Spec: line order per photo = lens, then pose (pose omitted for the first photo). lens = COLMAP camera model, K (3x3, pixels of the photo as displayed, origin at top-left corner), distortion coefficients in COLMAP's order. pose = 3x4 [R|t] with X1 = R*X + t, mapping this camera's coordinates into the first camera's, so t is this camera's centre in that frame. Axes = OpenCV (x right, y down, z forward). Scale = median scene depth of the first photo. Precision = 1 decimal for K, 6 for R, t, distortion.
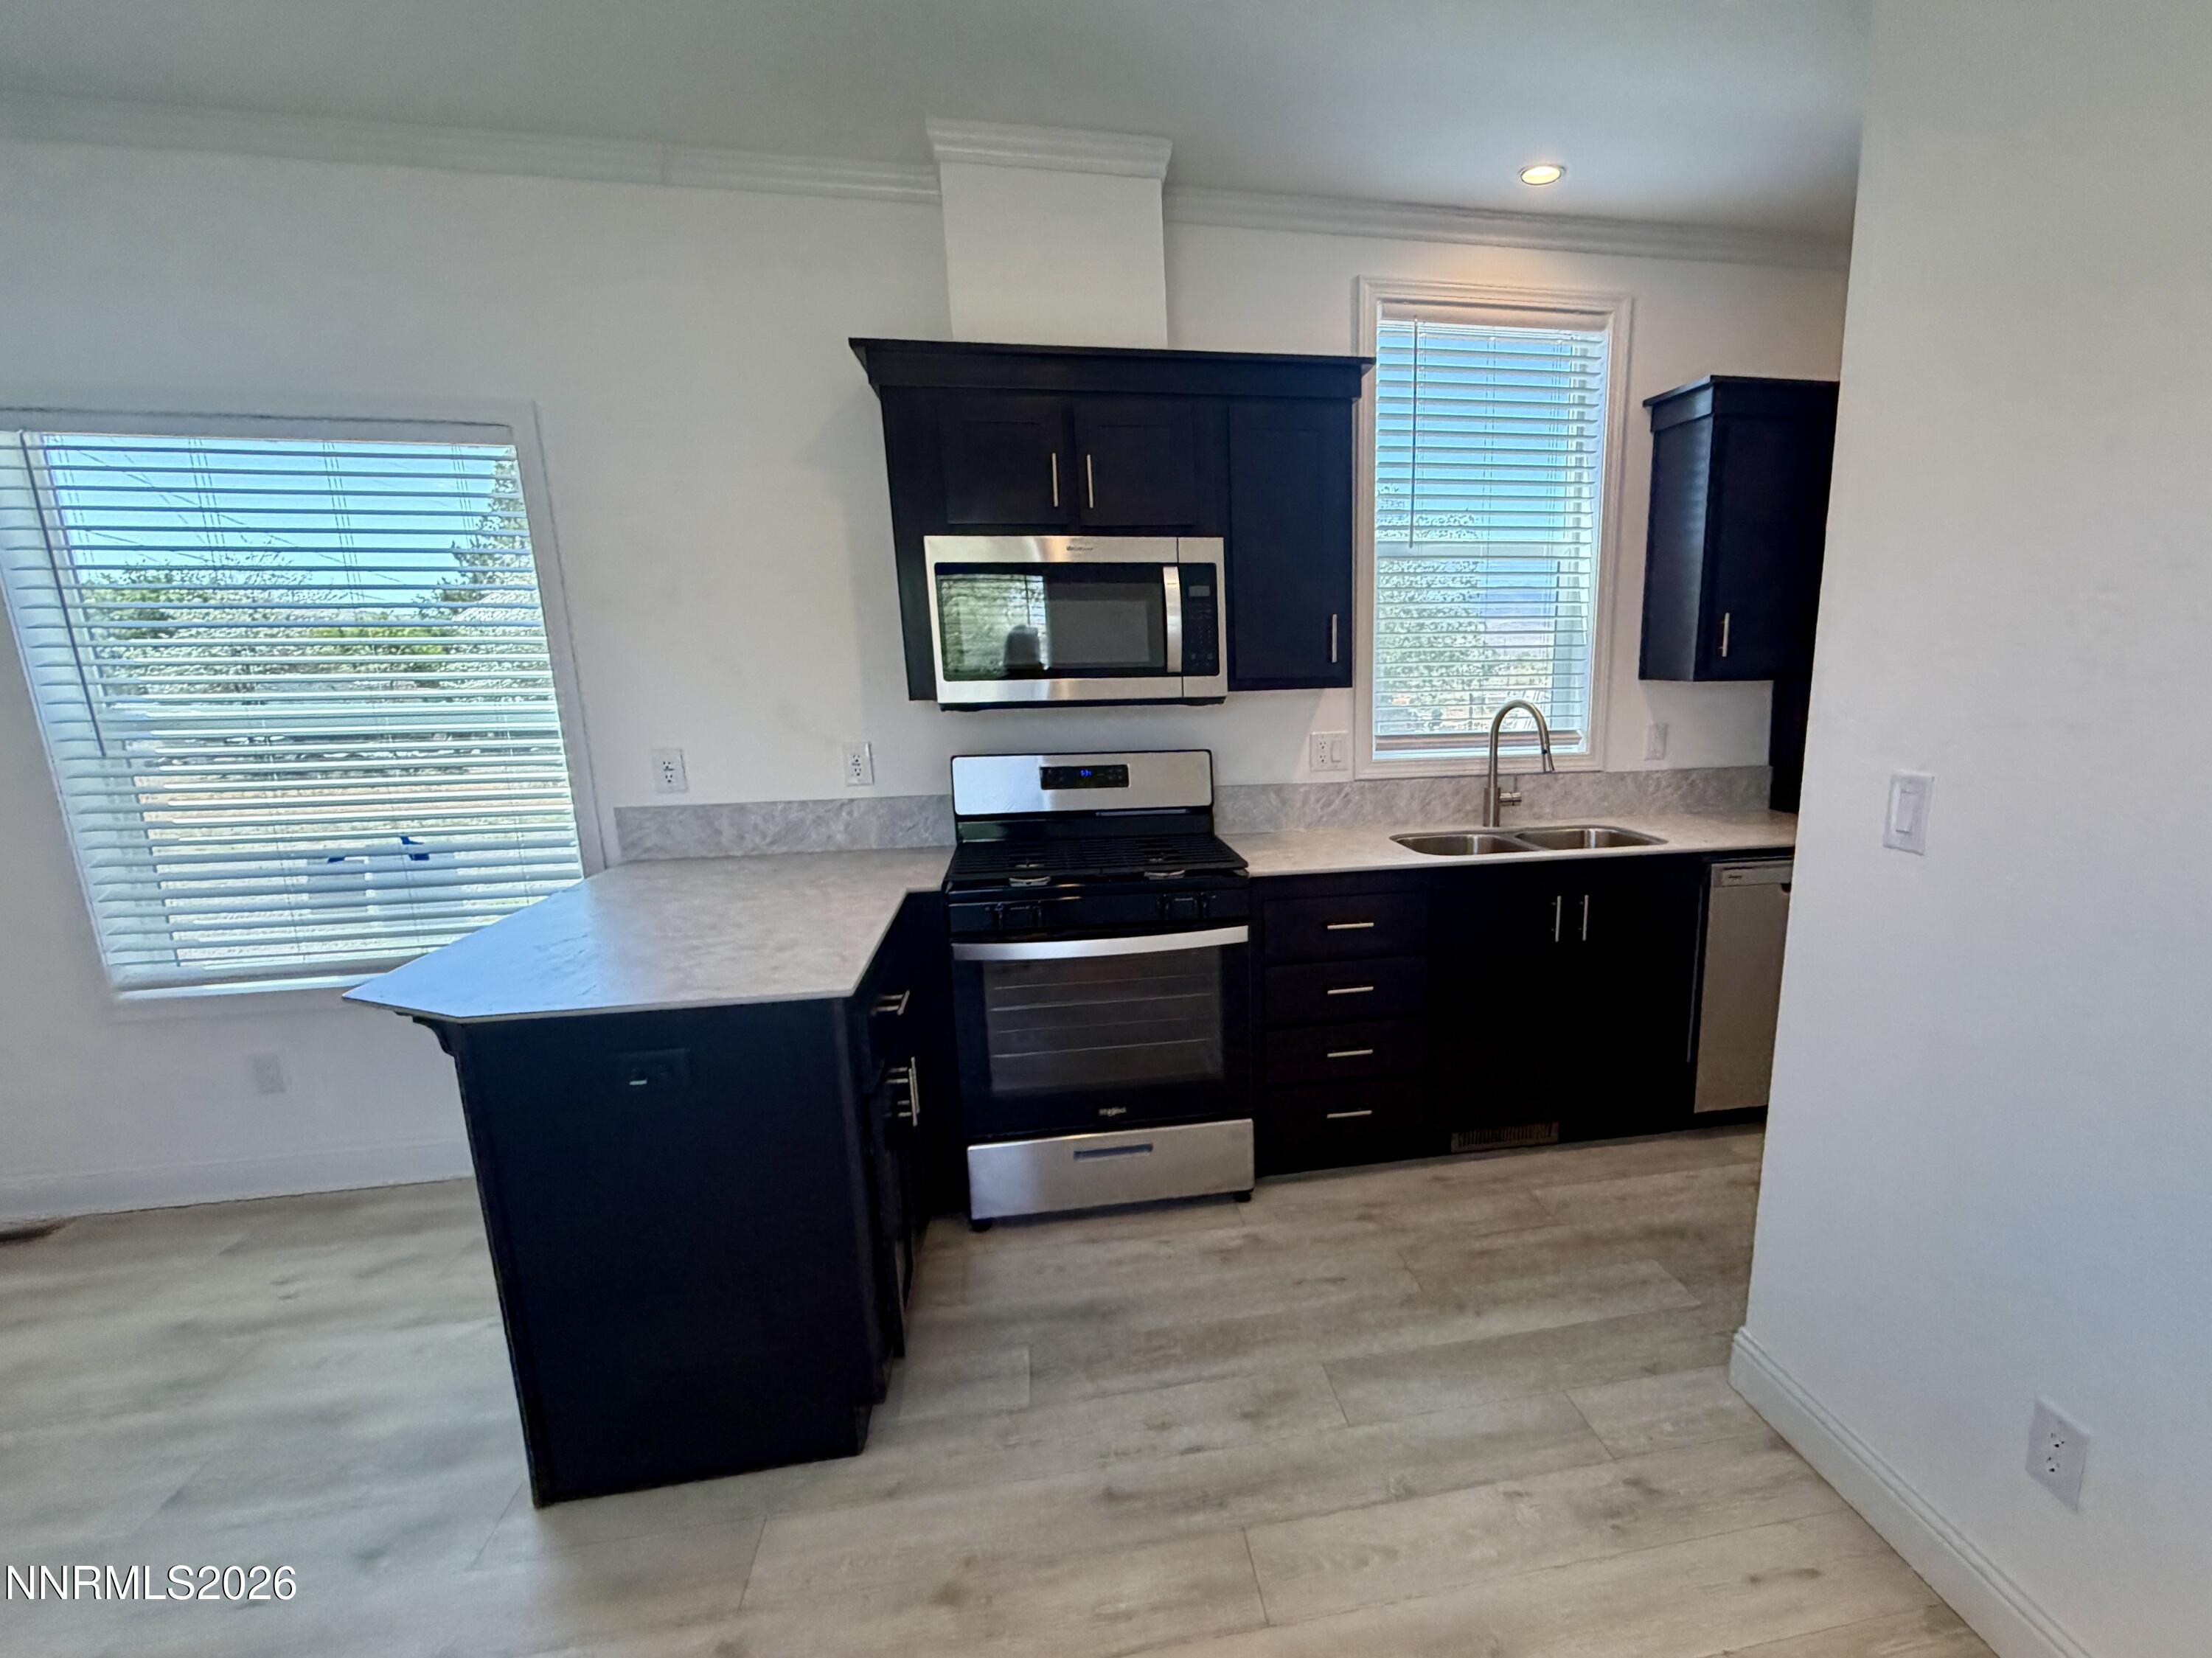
lens RADIAL K [[891.9, 0, 1269.8], [0, 891.9, 875.1], [0, 0, 1]] dist [0.009682, 0.000259]
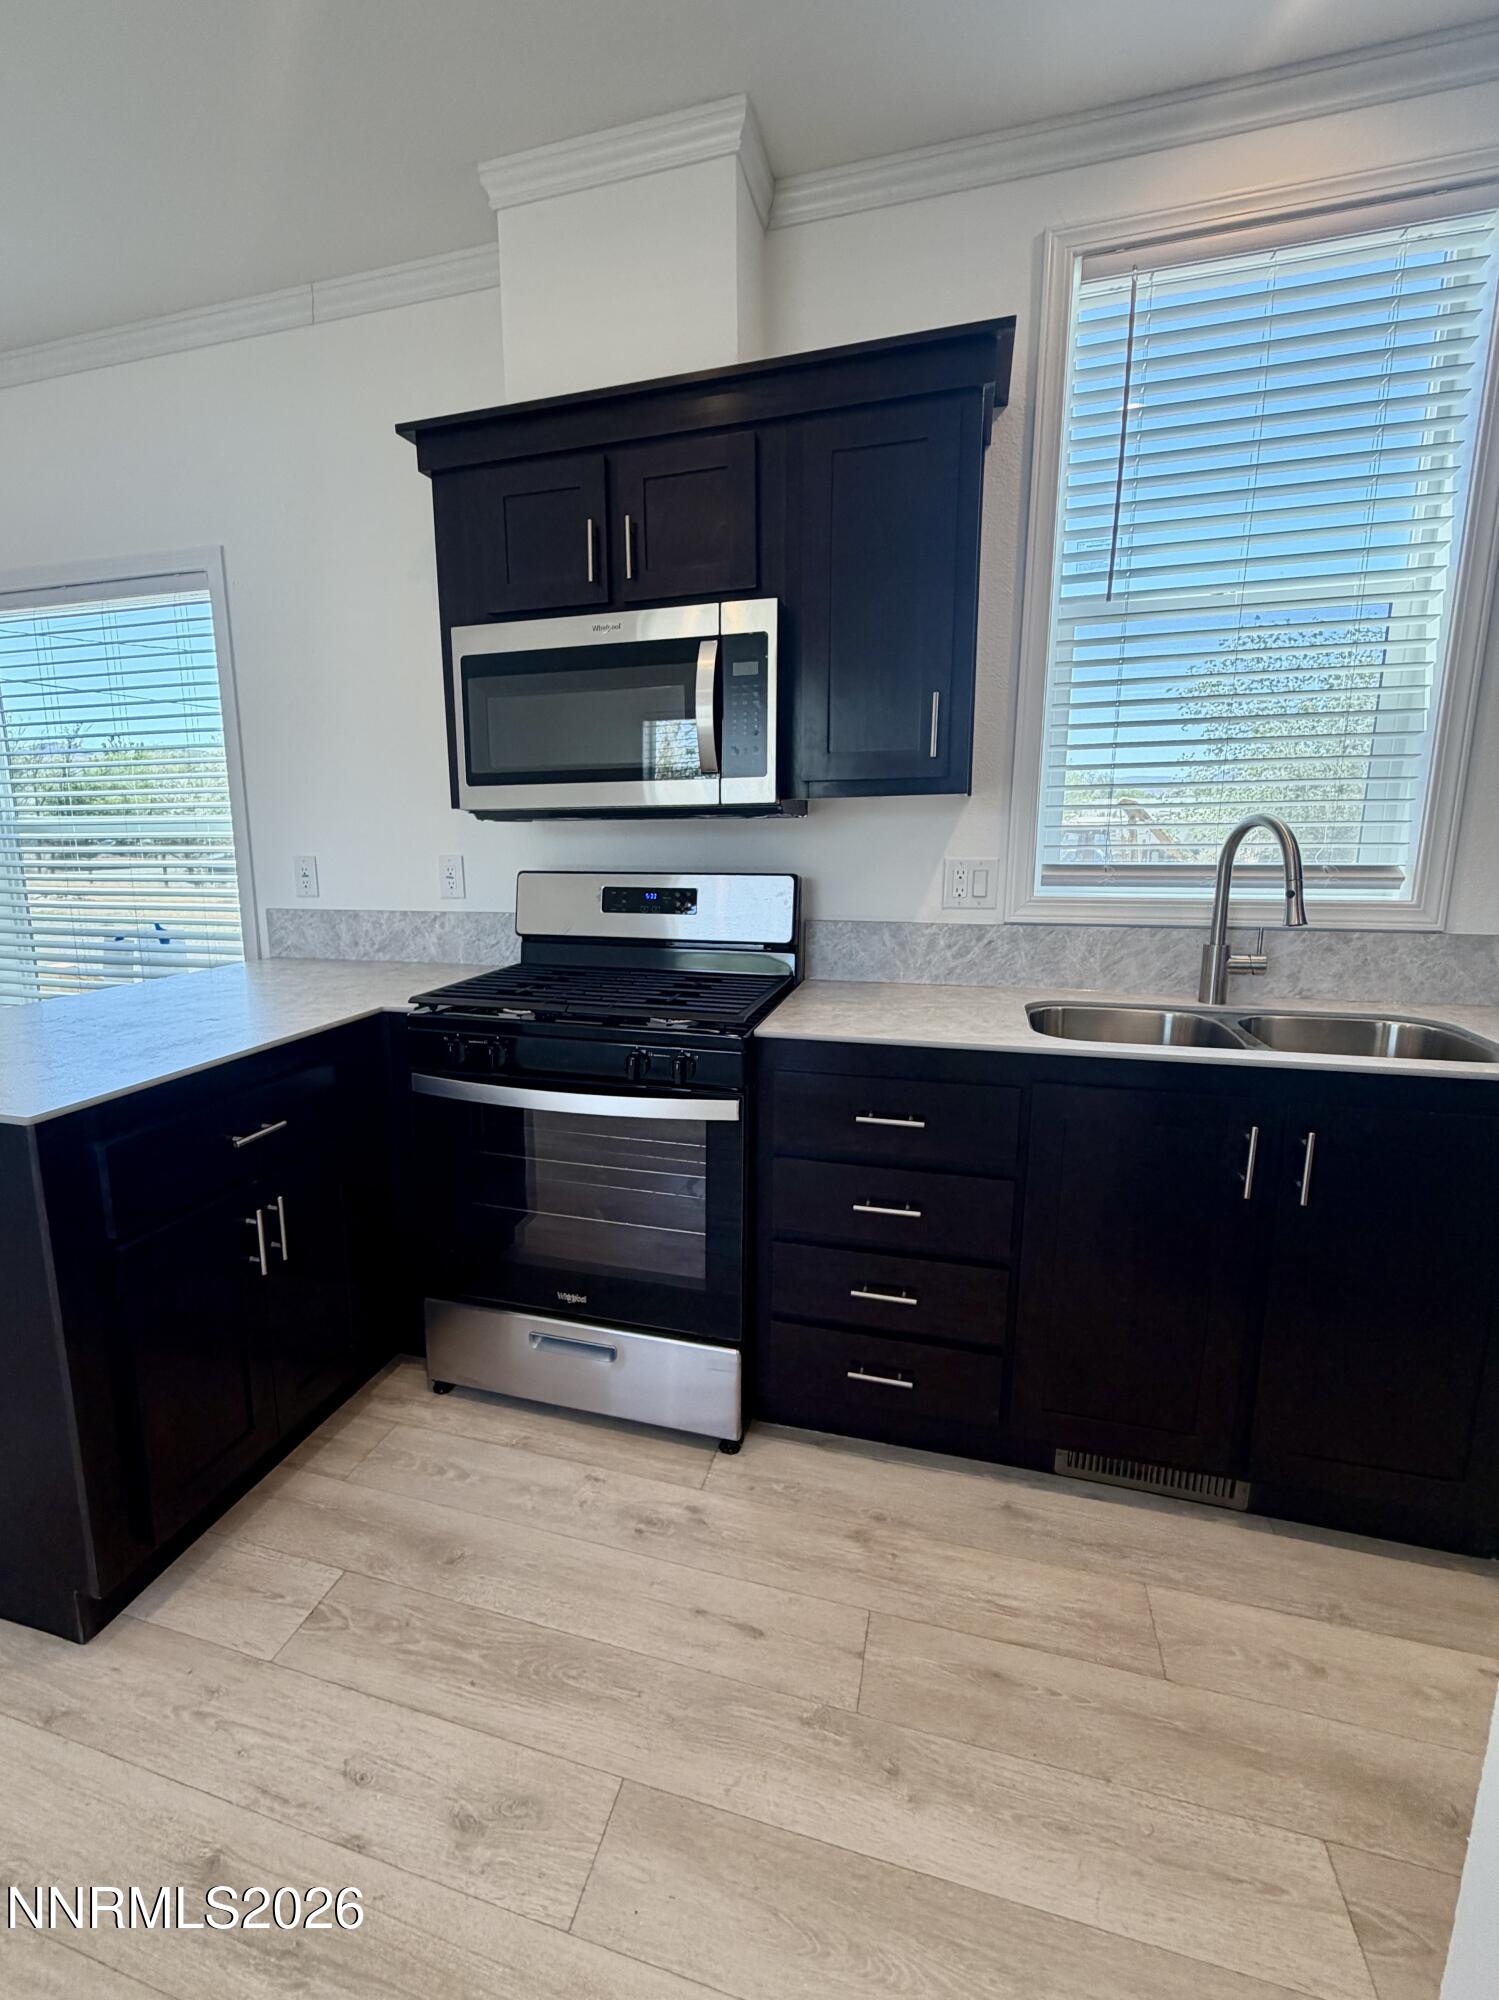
lens RADIAL K [[858.8, 0, 696.9], [0, 858.8, 994.4], [0, 0, 1]] dist [0.004367, 0.000249]
pose [[0.888937, 0.094395, -0.448198, 0.226470], [-0.101207, 0.994827, 0.008792, -0.031690], [0.446709, 0.037545, 0.893891, 0.281567]]
